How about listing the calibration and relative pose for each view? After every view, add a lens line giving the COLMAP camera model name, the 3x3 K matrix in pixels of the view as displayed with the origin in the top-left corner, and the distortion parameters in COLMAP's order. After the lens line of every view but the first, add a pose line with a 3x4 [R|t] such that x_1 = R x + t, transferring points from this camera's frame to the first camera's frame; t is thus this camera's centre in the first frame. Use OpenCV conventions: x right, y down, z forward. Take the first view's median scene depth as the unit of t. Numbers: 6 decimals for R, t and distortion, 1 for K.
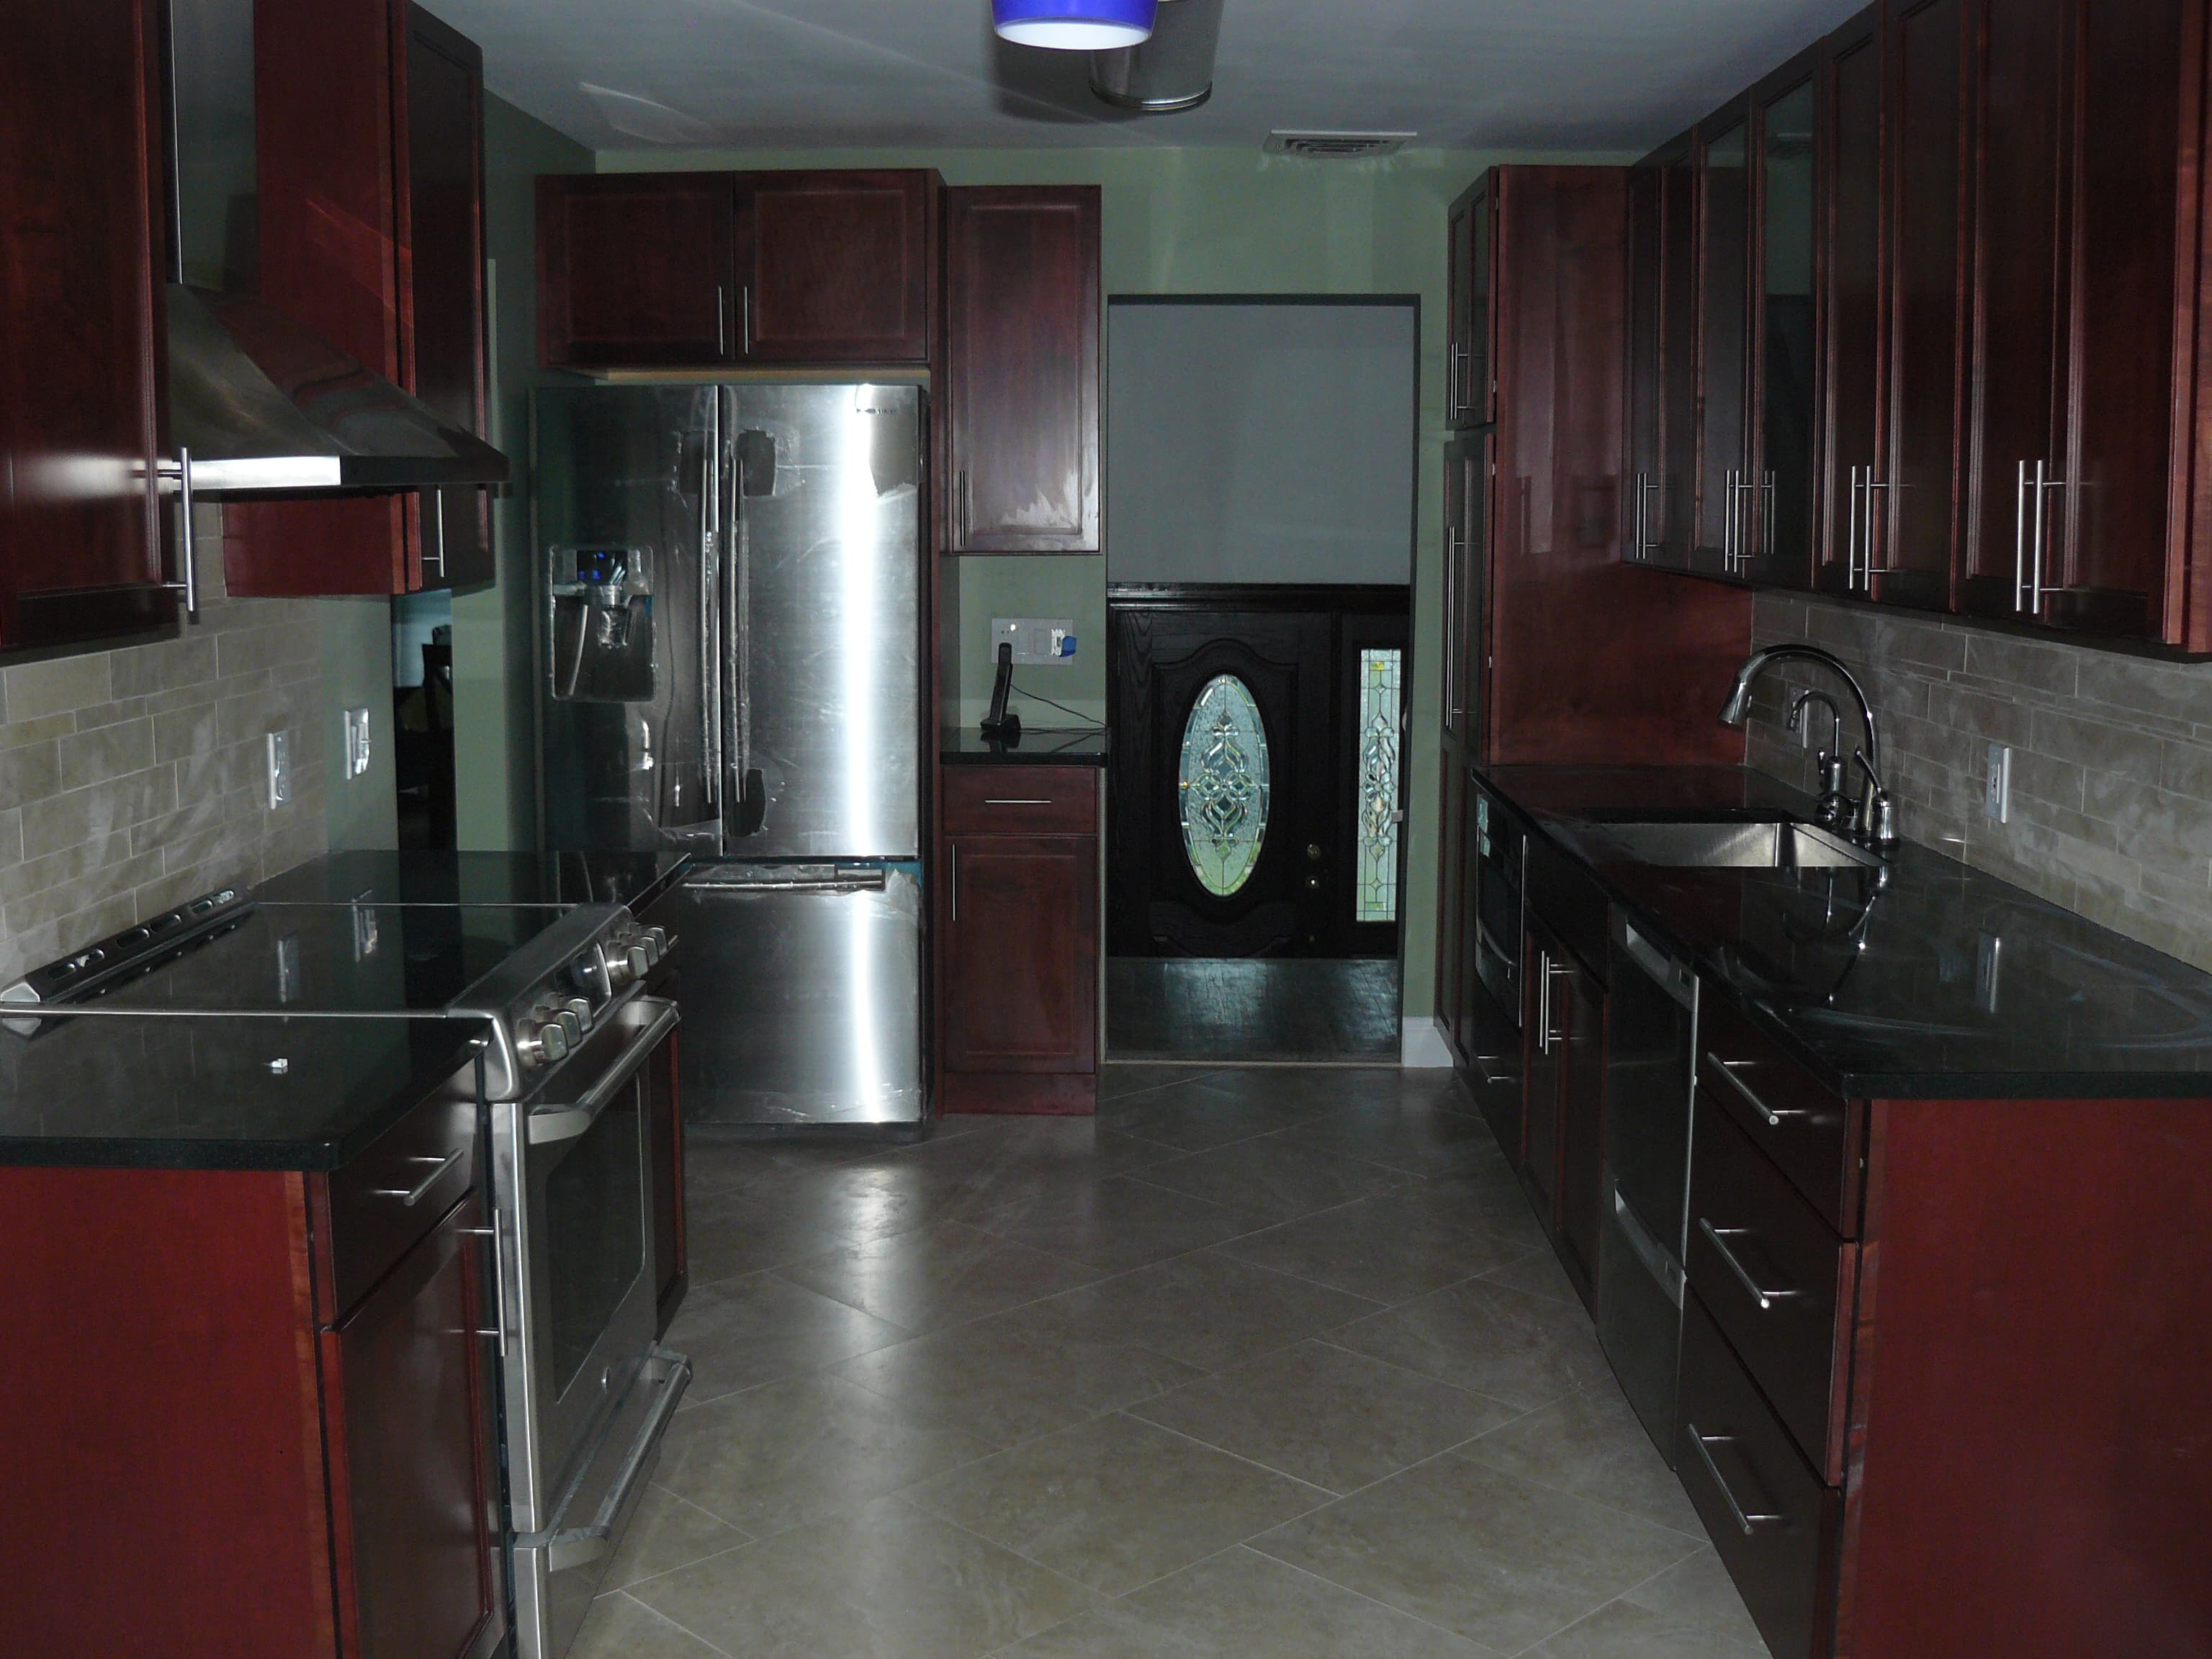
lens RADIAL K [[2393.0, 0, 1106.0], [0, 2393.0, 829.5], [0, 0, 1]] dist [-0.194575, 0.213766]
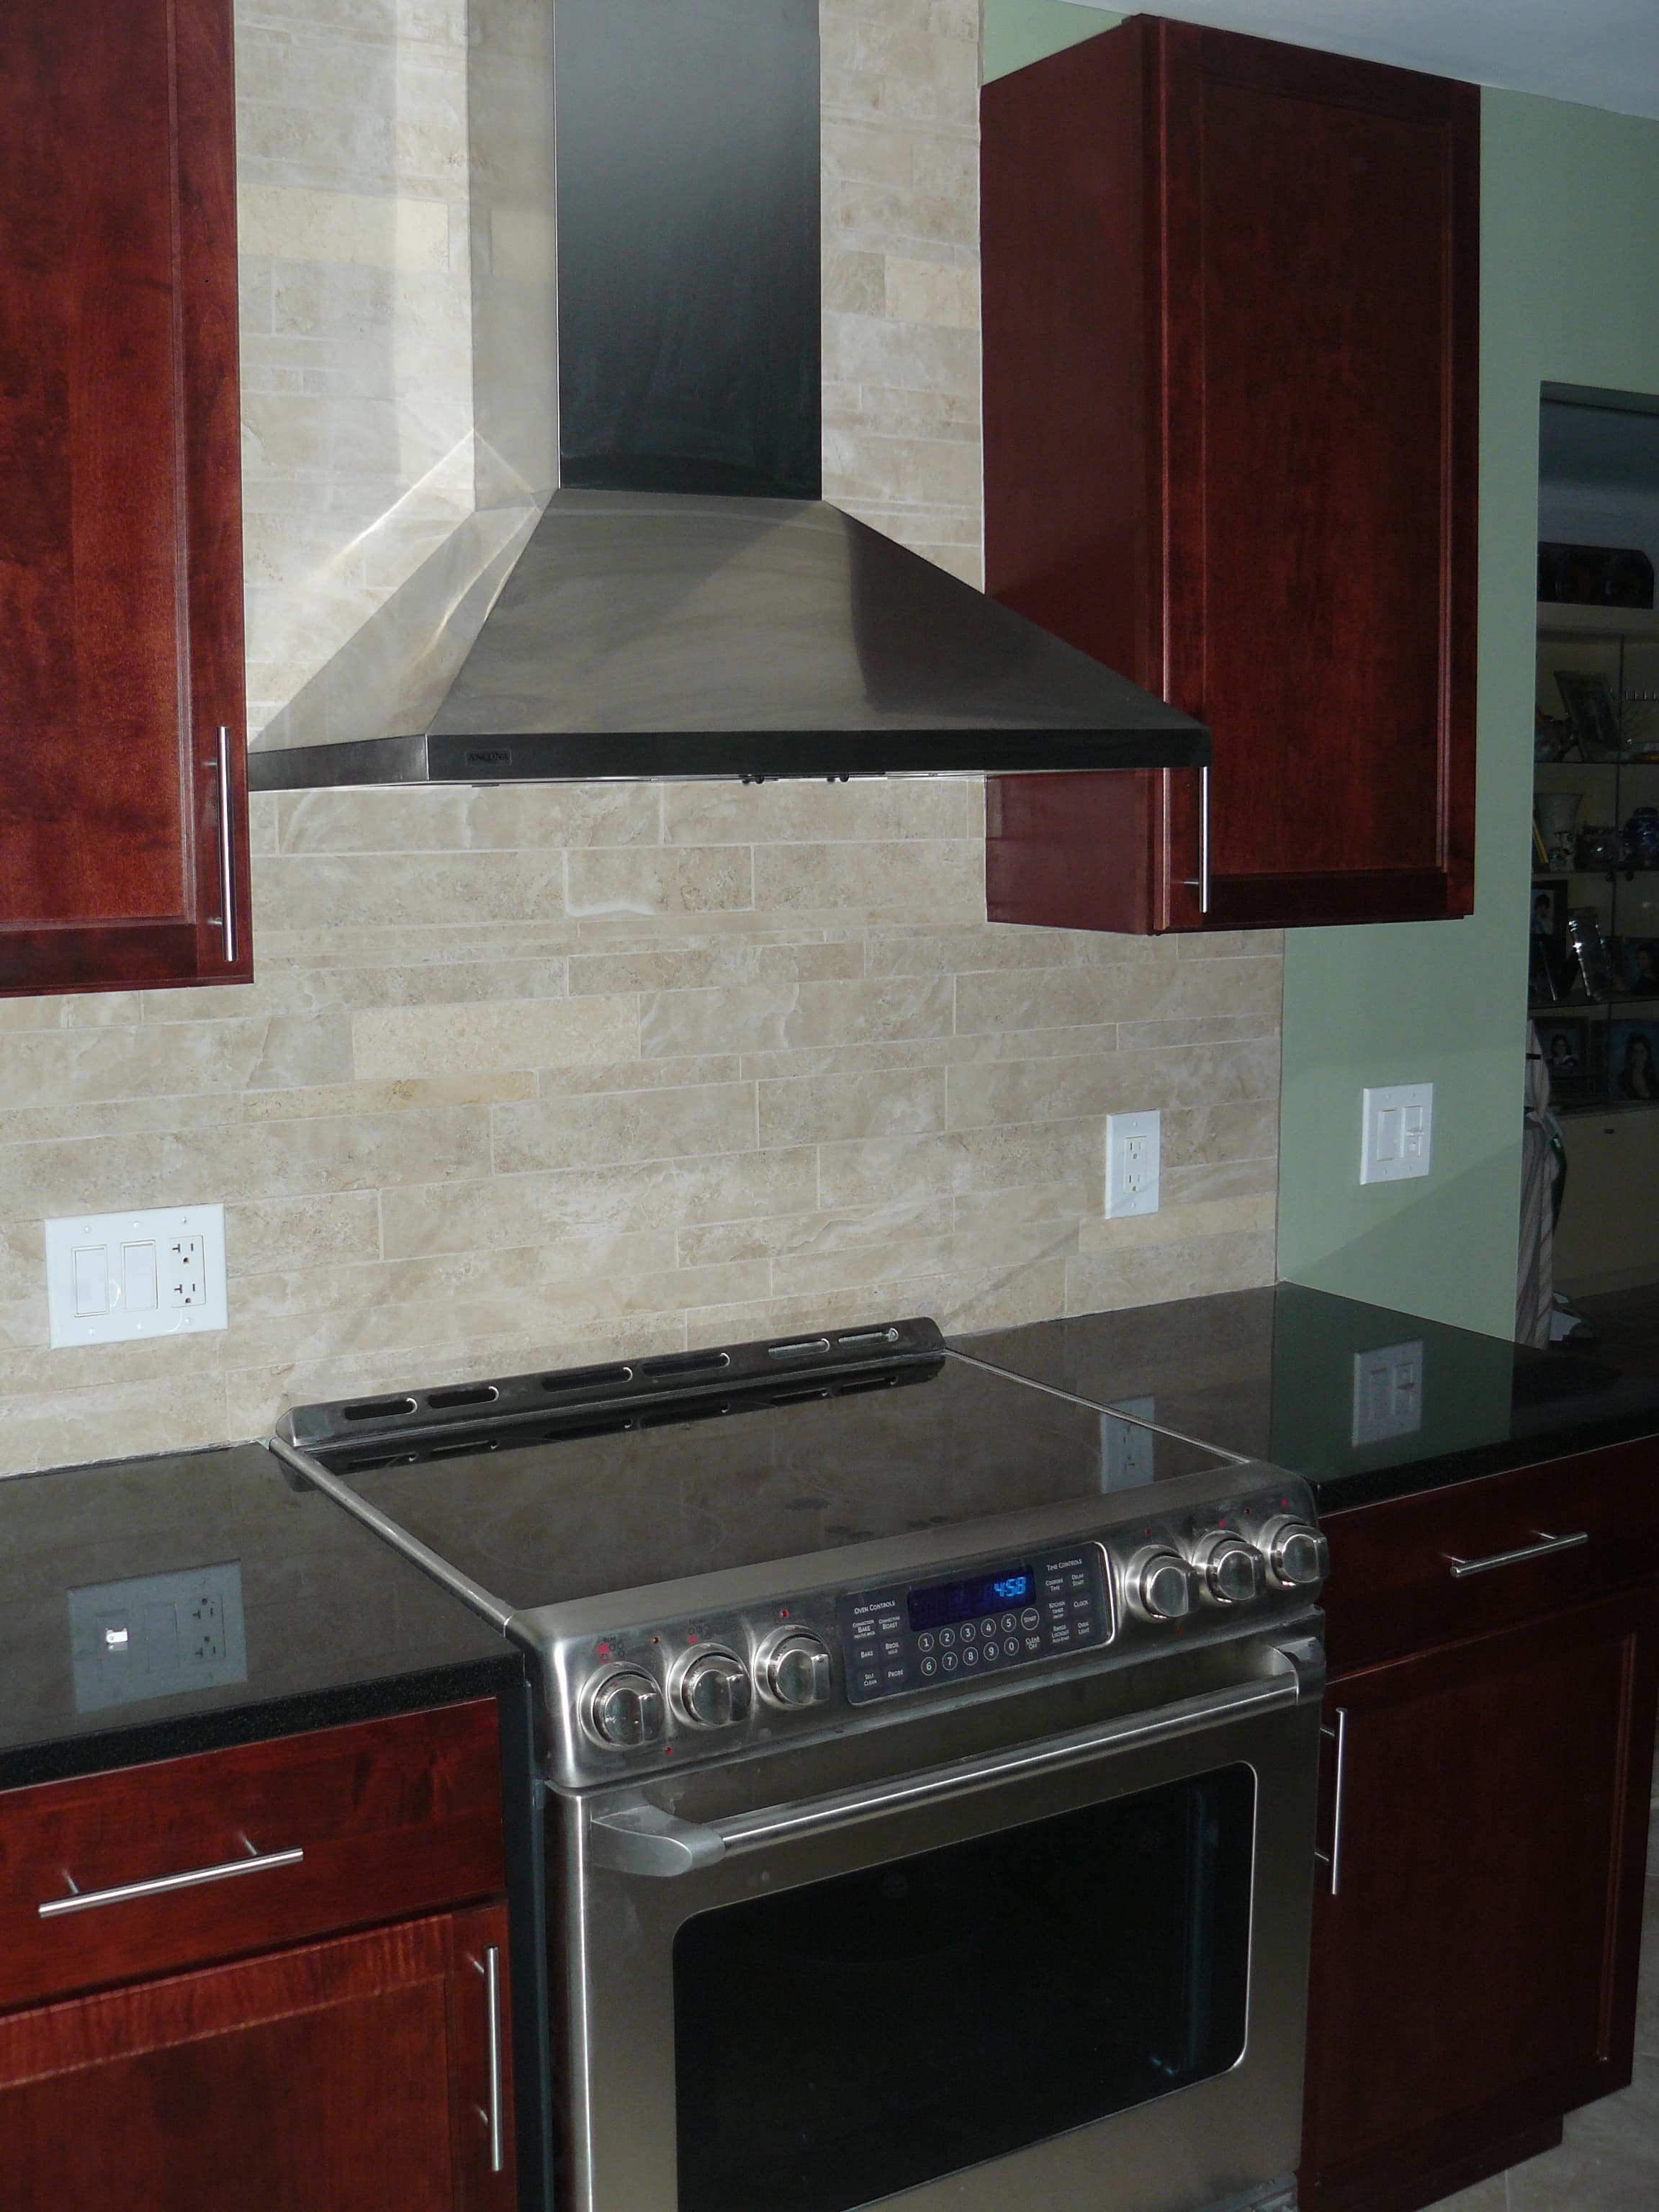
lens RADIAL K [[2393.0, 0, 799.9], [0, 2393.0, 1109.3], [0, 0, 1]] dist [-0.194575, 0.213766]
pose [[0.518696, 0.115568, -0.847112, 0.238488], [-0.111545, 0.991501, 0.066966, -0.092415], [0.847651, 0.059756, 0.527178, 0.616553]]
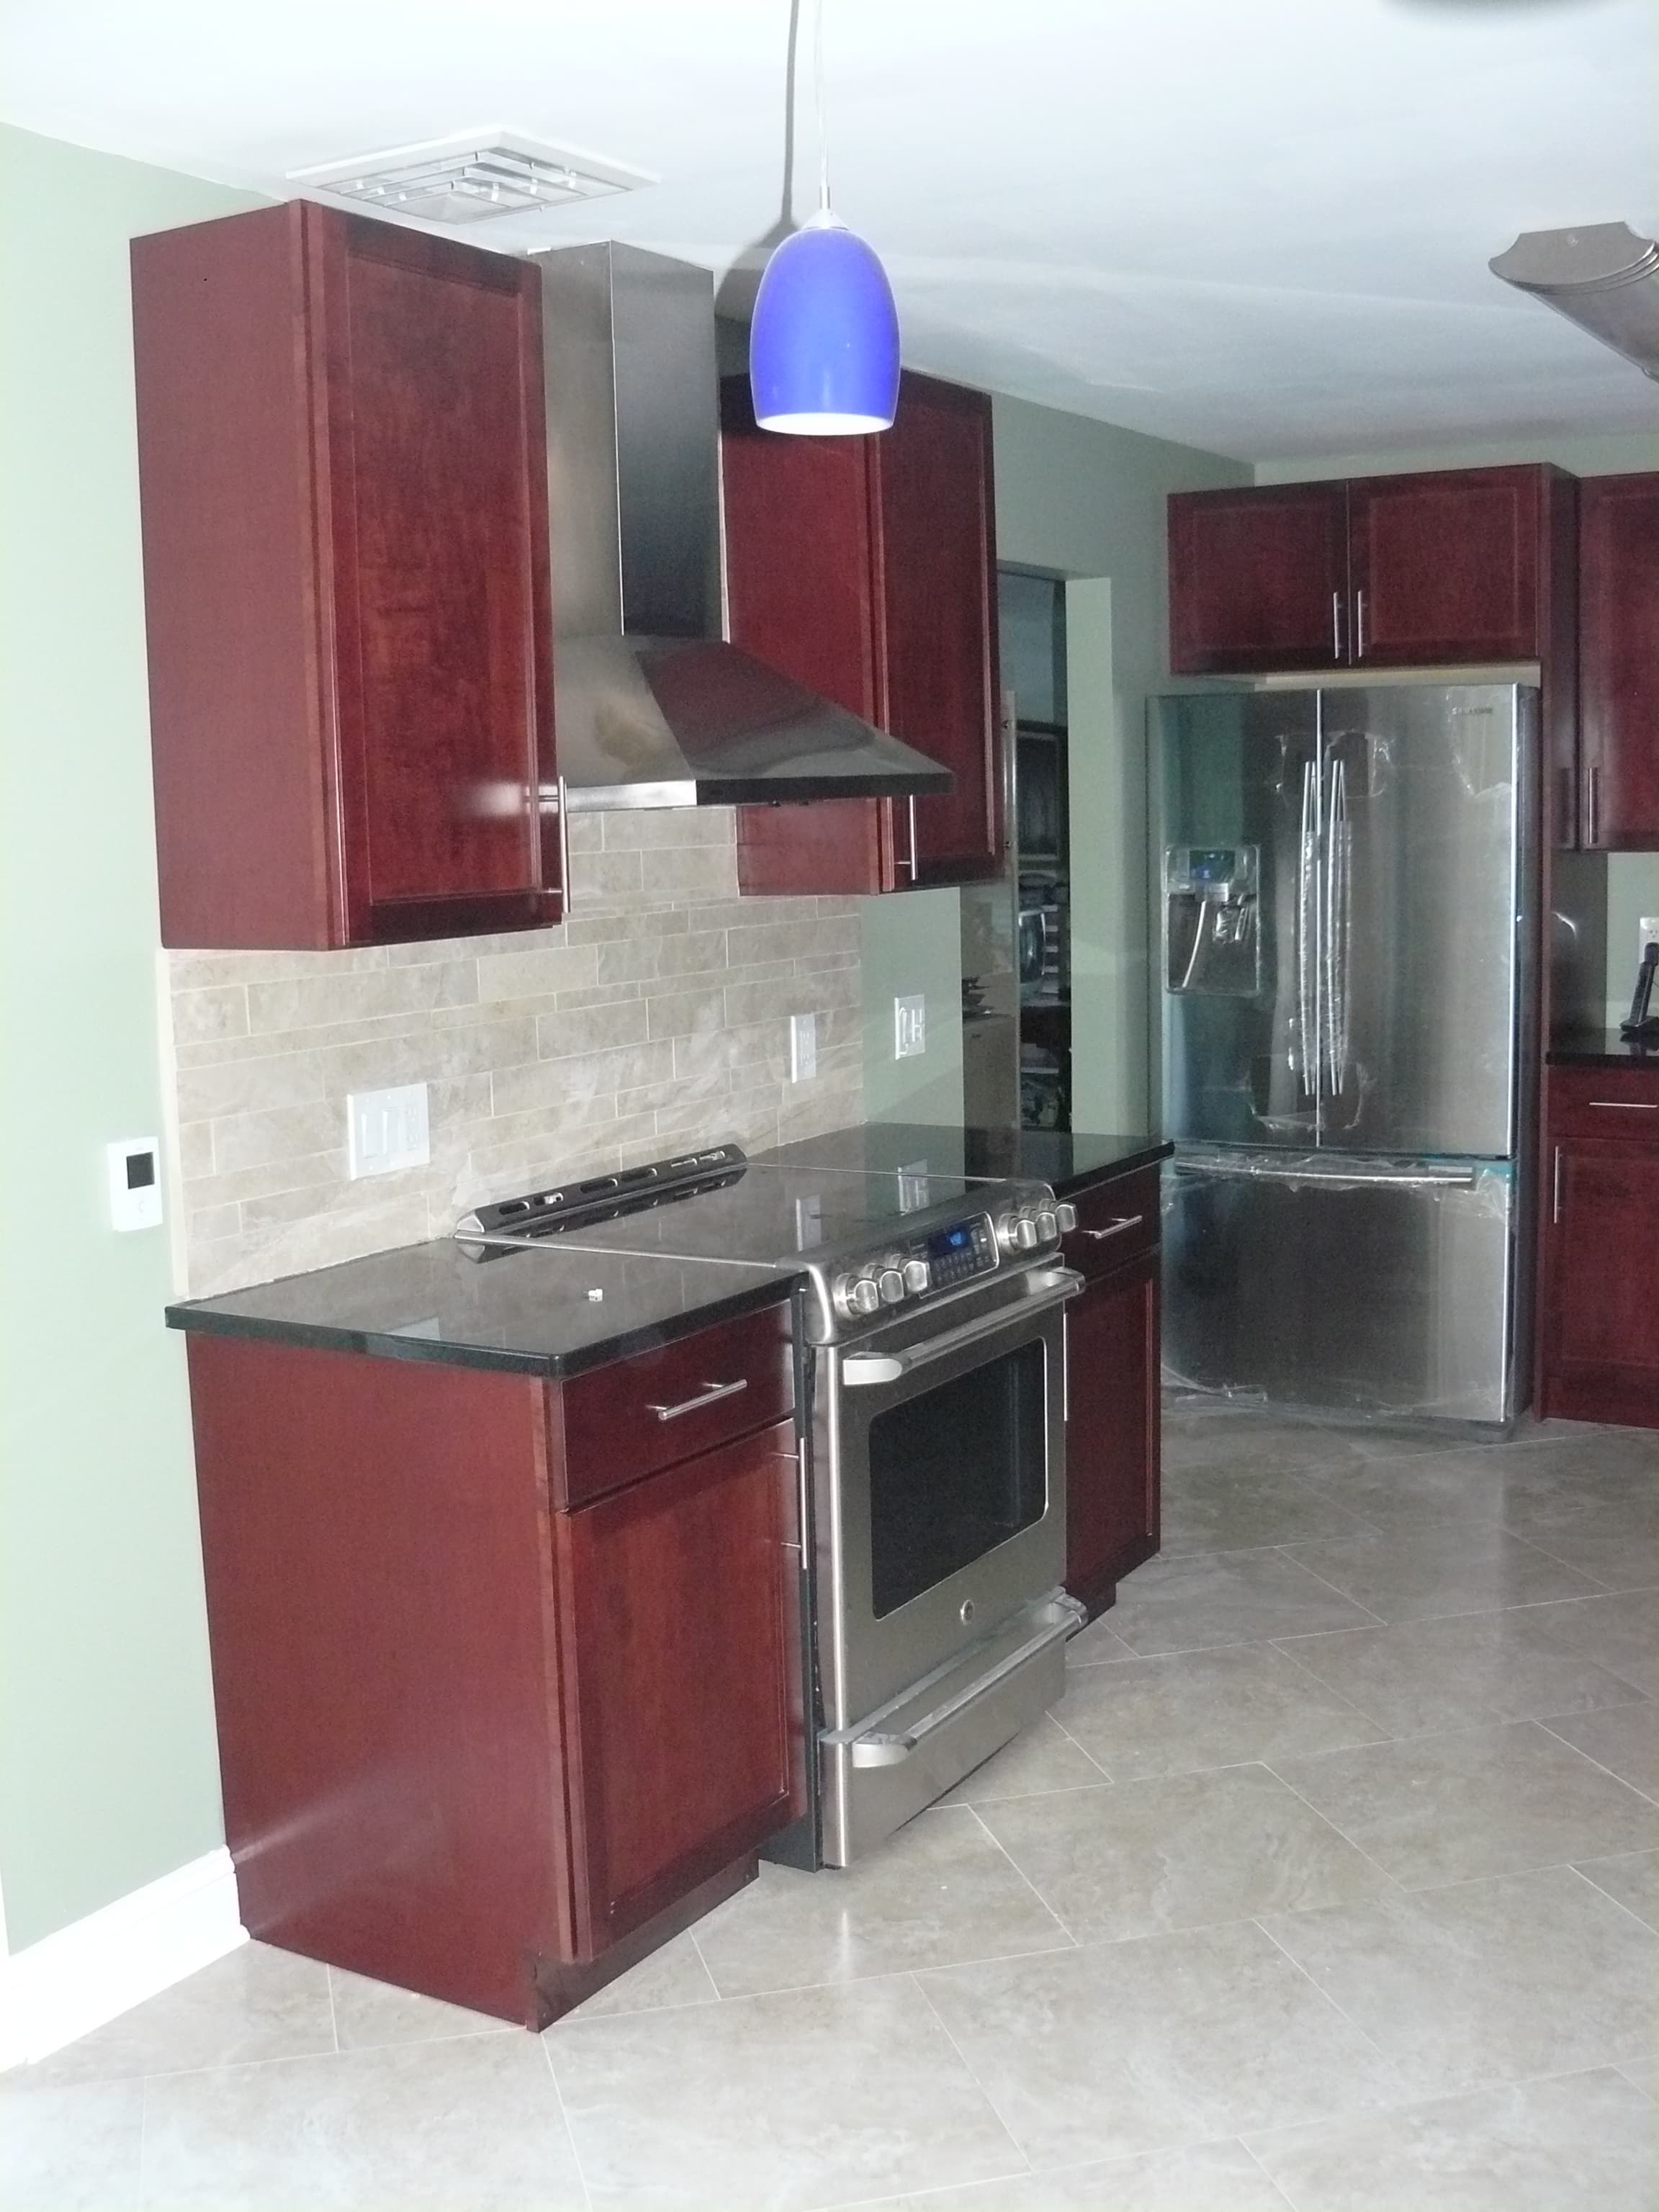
lens RADIAL K [[2393.0, 0, 799.9], [0, 2393.0, 1109.3], [0, 0, 1]] dist [-0.194575, 0.213766]
pose [[0.862917, 0.038570, -0.503871, 0.265645], [-0.040639, 0.999150, 0.006885, -0.004562], [0.503709, 0.014536, 0.863751, 0.001268]]
